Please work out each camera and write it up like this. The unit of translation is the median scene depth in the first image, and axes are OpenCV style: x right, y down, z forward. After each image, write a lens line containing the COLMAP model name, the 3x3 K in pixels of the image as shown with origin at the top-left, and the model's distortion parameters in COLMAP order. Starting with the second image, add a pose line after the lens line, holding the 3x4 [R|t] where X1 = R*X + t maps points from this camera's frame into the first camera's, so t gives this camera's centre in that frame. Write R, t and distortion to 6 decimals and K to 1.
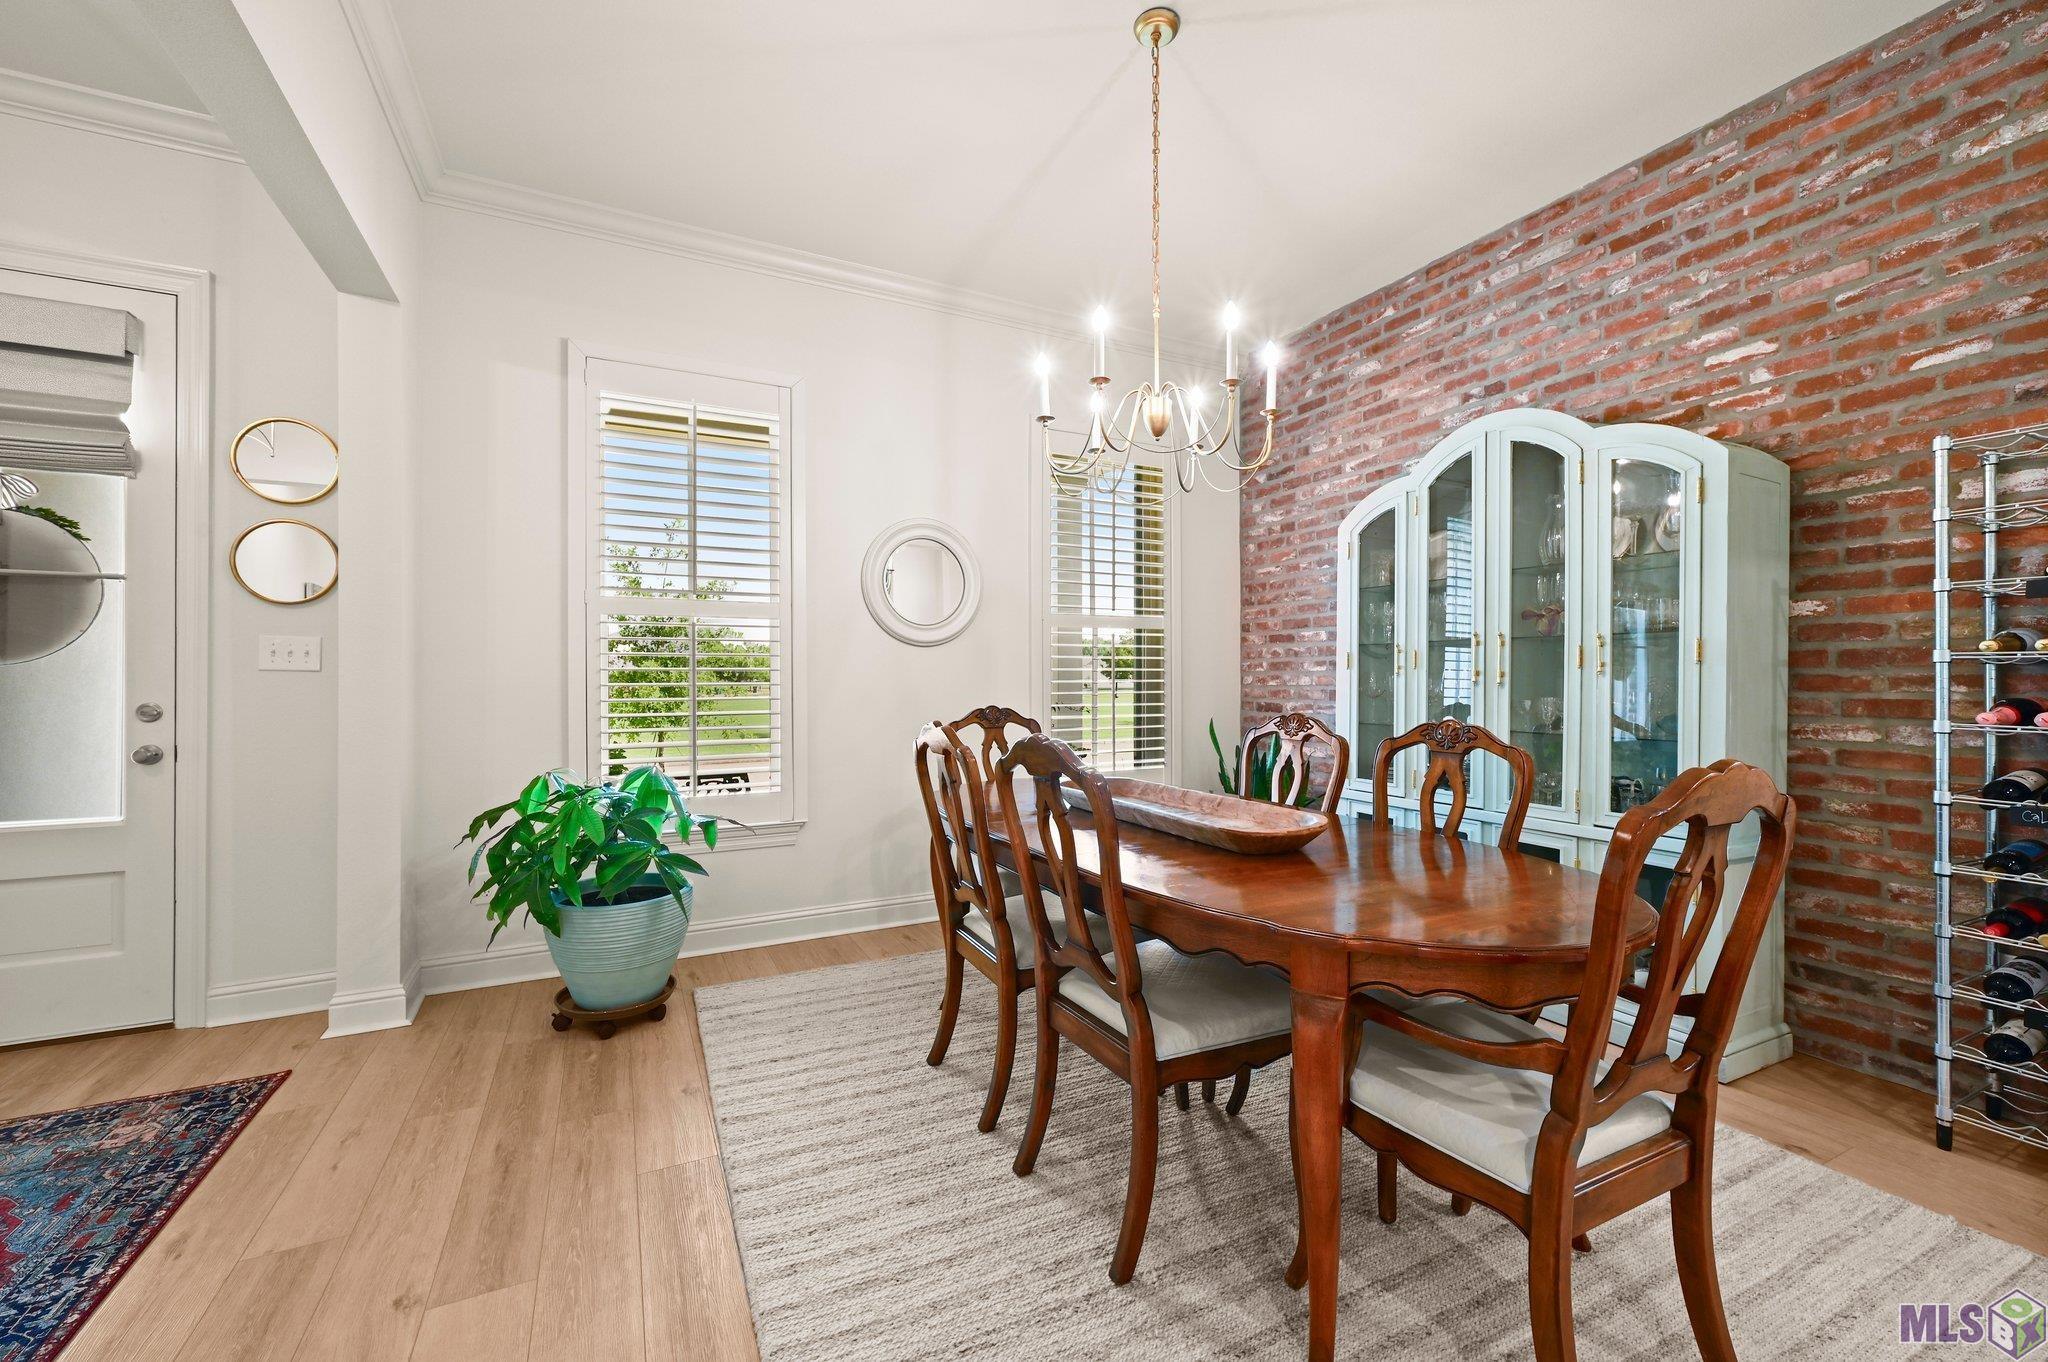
lens RADIAL K [[801.5, 0, 1008.2], [0, 801.5, 679.8], [0, 0, 1]] dist [-0.000421, -0.000182]
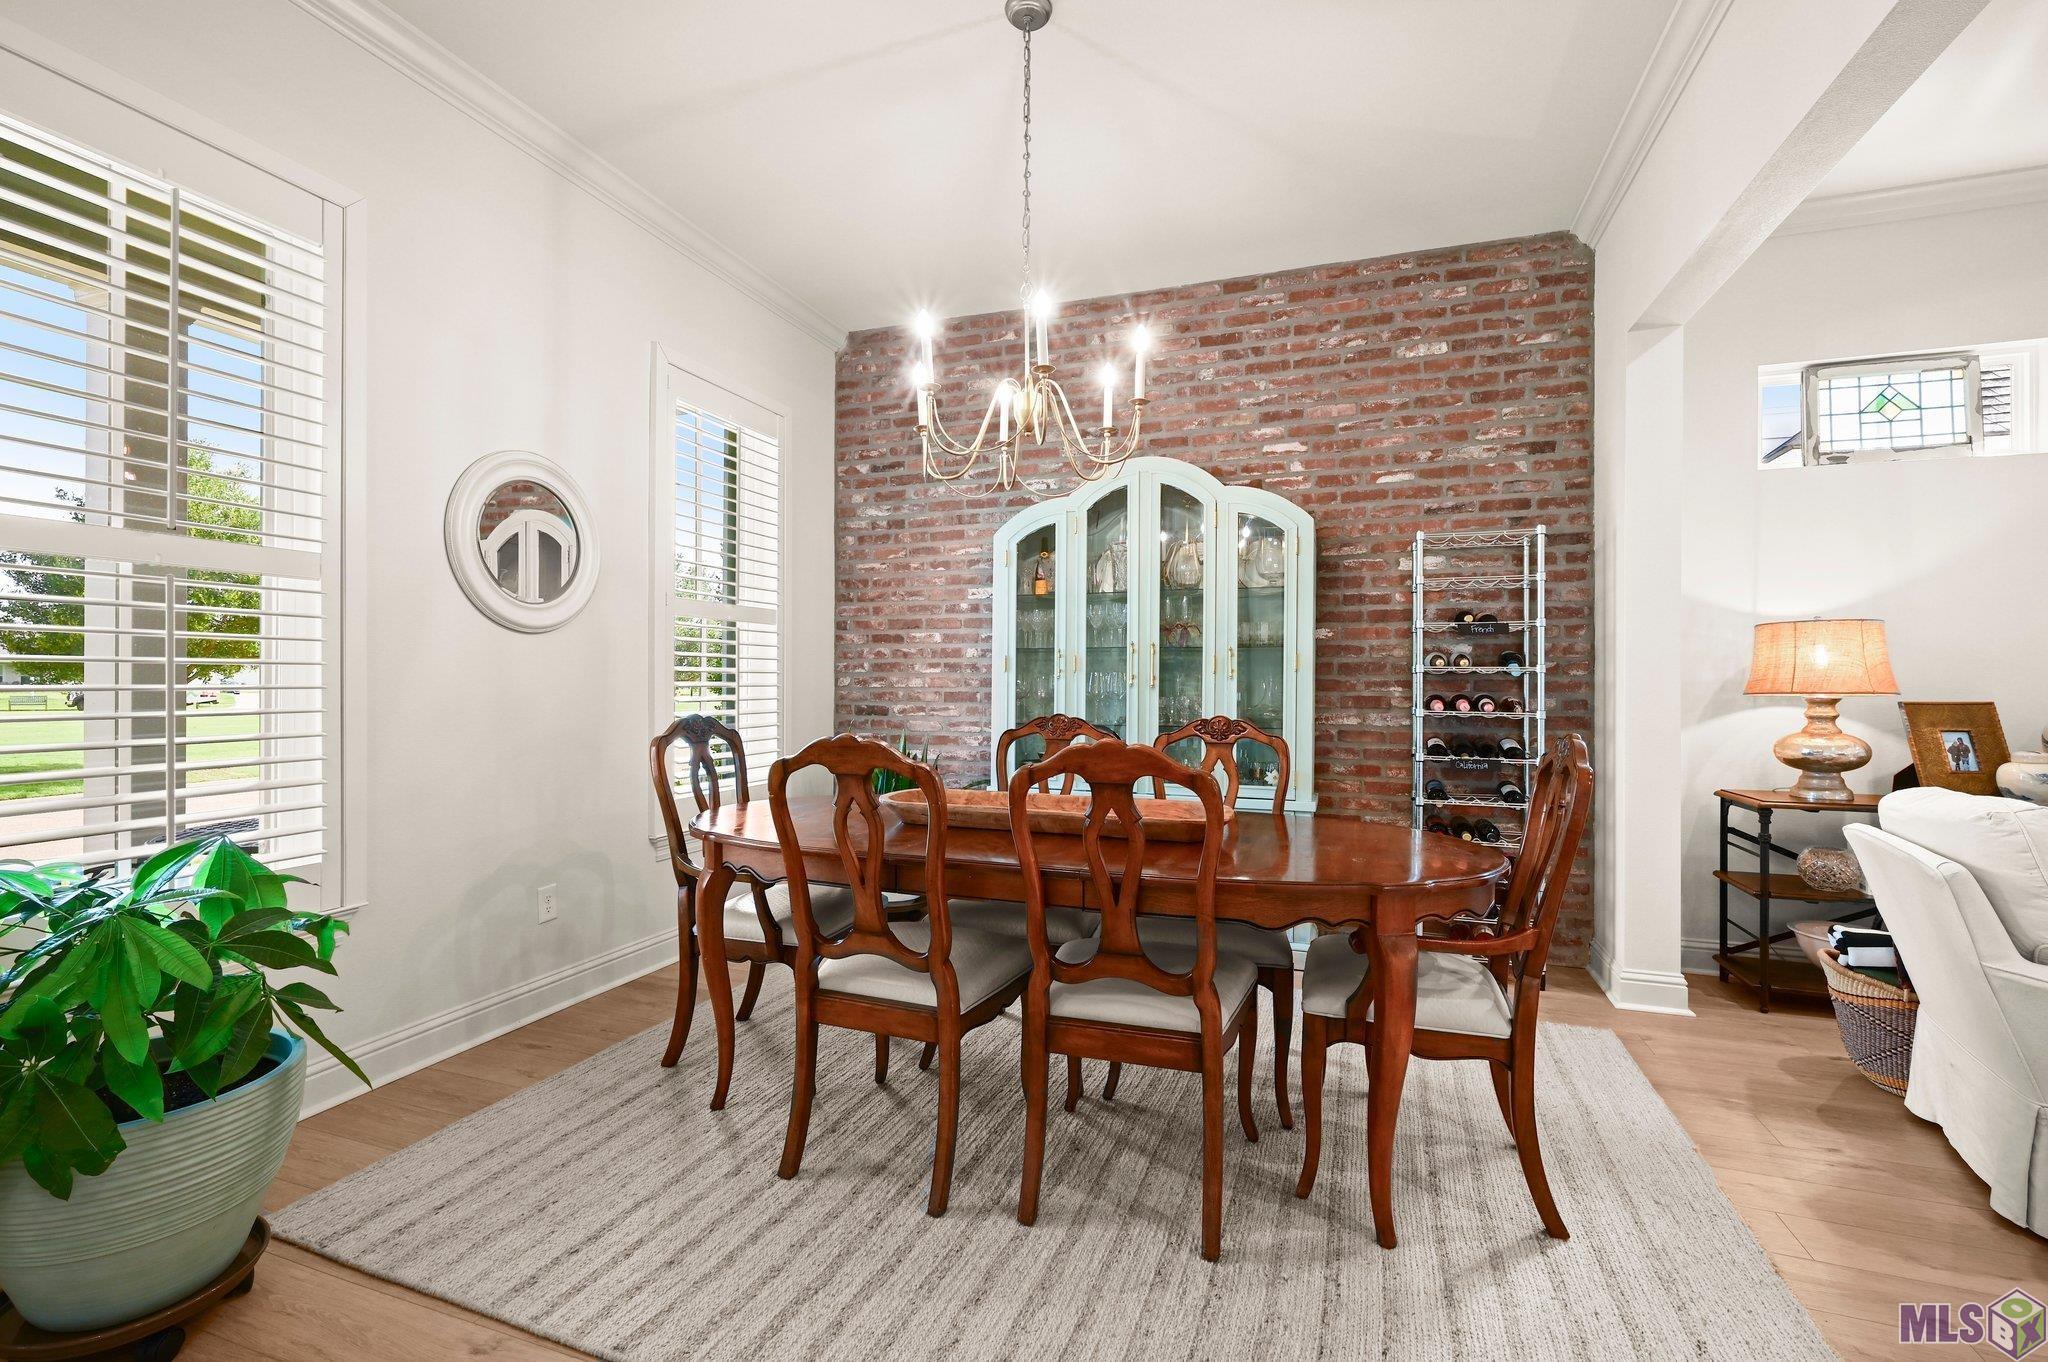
lens RADIAL K [[898.8, 0, 1010.4], [0, 898.8, 681.1], [0, 0, 1]] dist [-0.000967, -0.000811]
pose [[0.728982, 0.003089, 0.684526, -0.488578], [-0.003482, 0.999994, -0.000804, -0.000269], [-0.684524, -0.001797, 0.728988, 0.187325]]
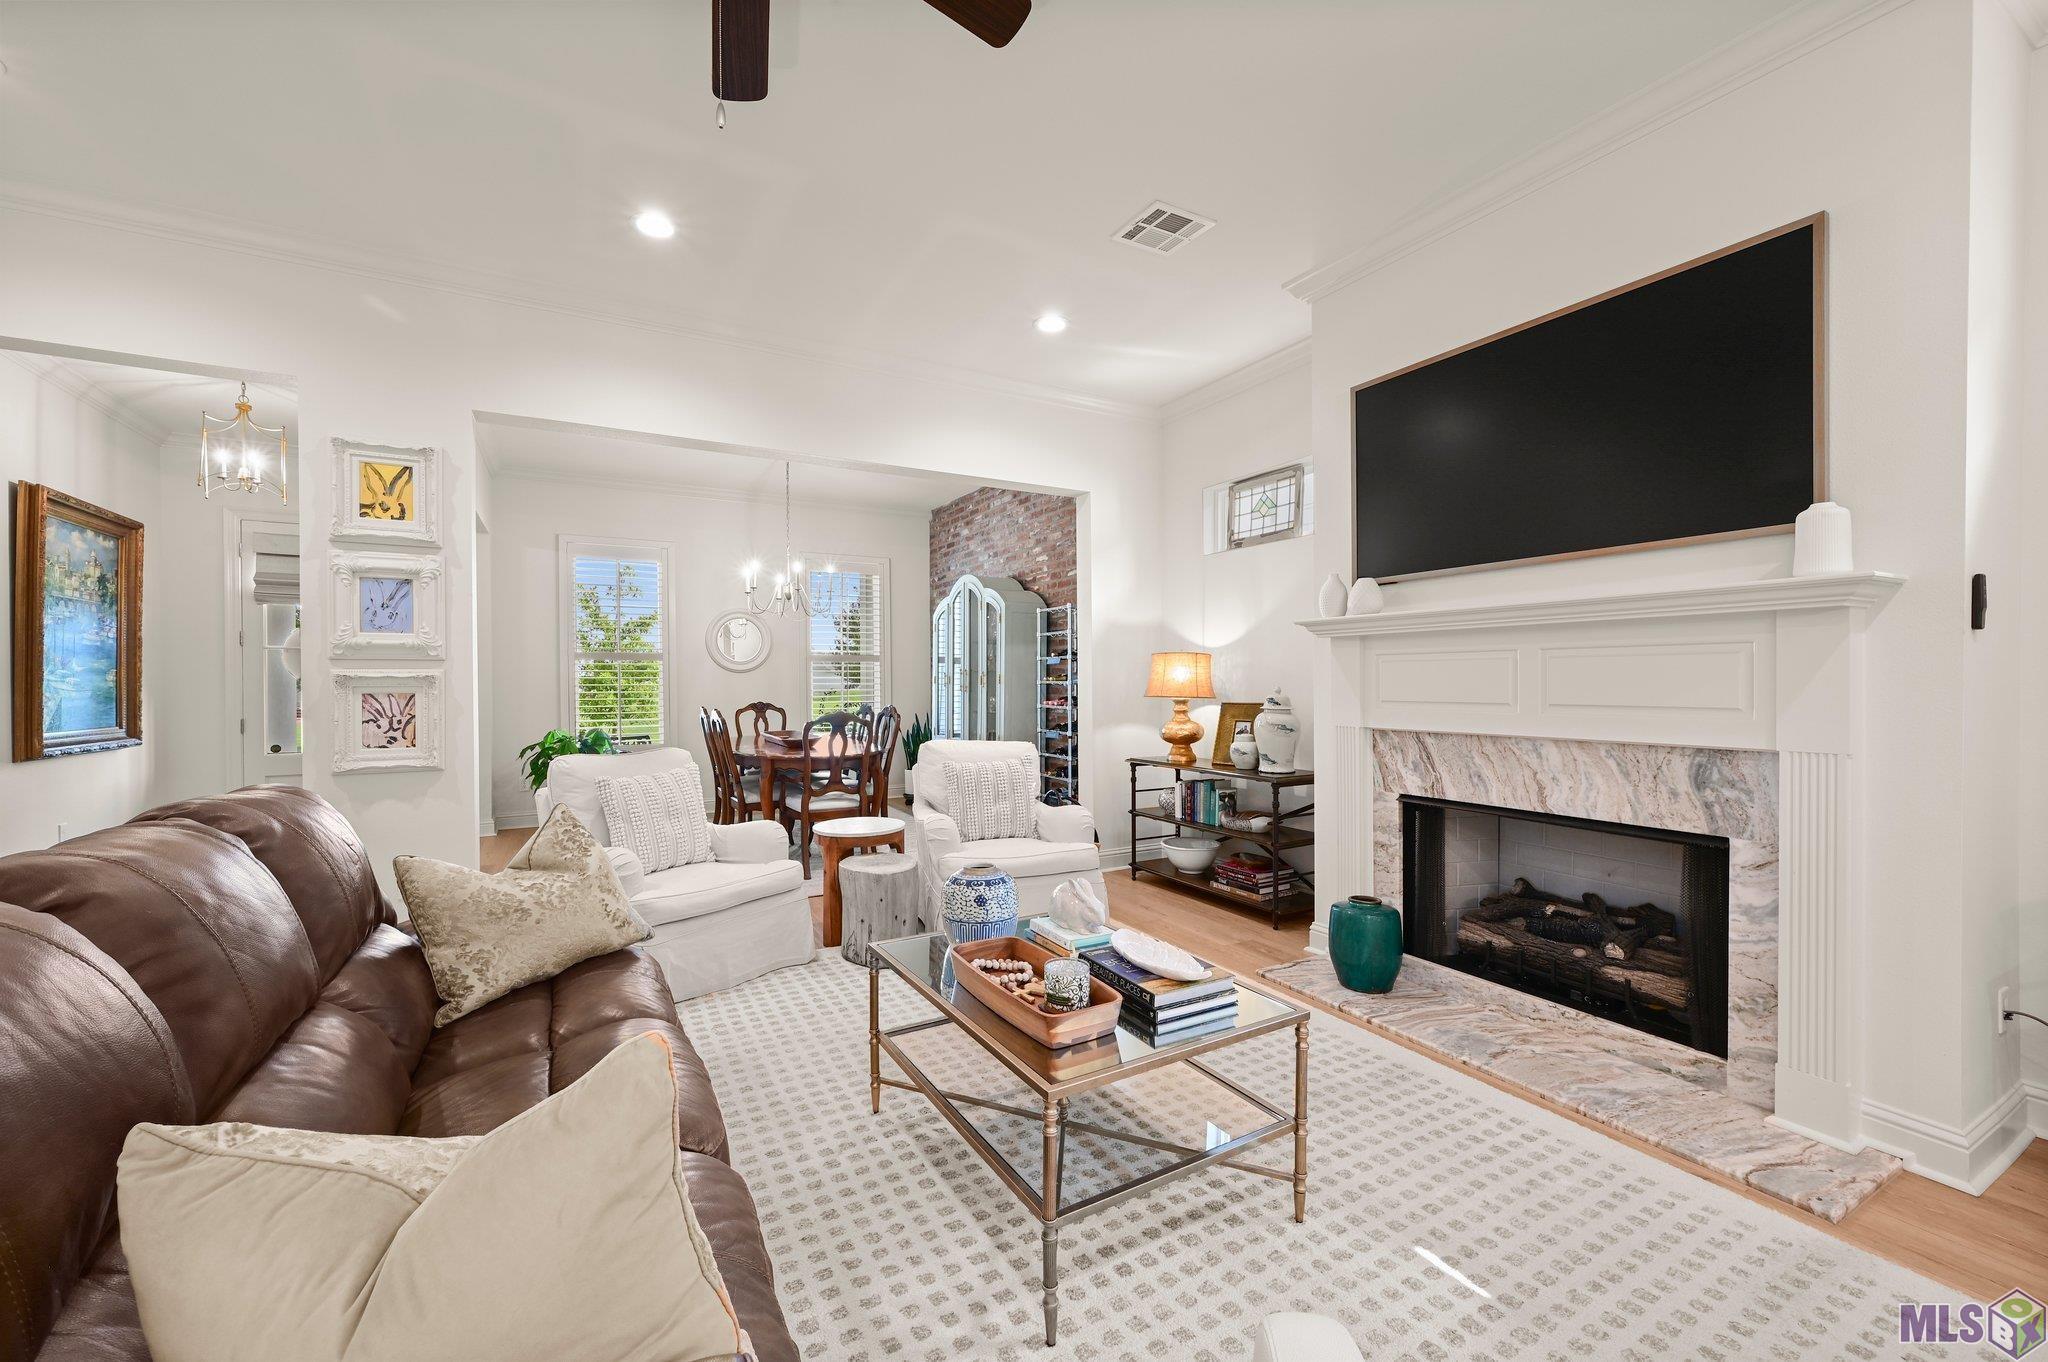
lens RADIAL K [[801.5, 0, 1017.5], [0, 801.5, 684.8], [0, 0, 1]] dist [-0.000421, -0.000182]
pose [[0.998975, -0.005341, 0.044958, 0.711622], [0.005091, 0.999971, 0.005674, -0.027271], [-0.044987, -0.005439, 0.998973, -1.471328]]
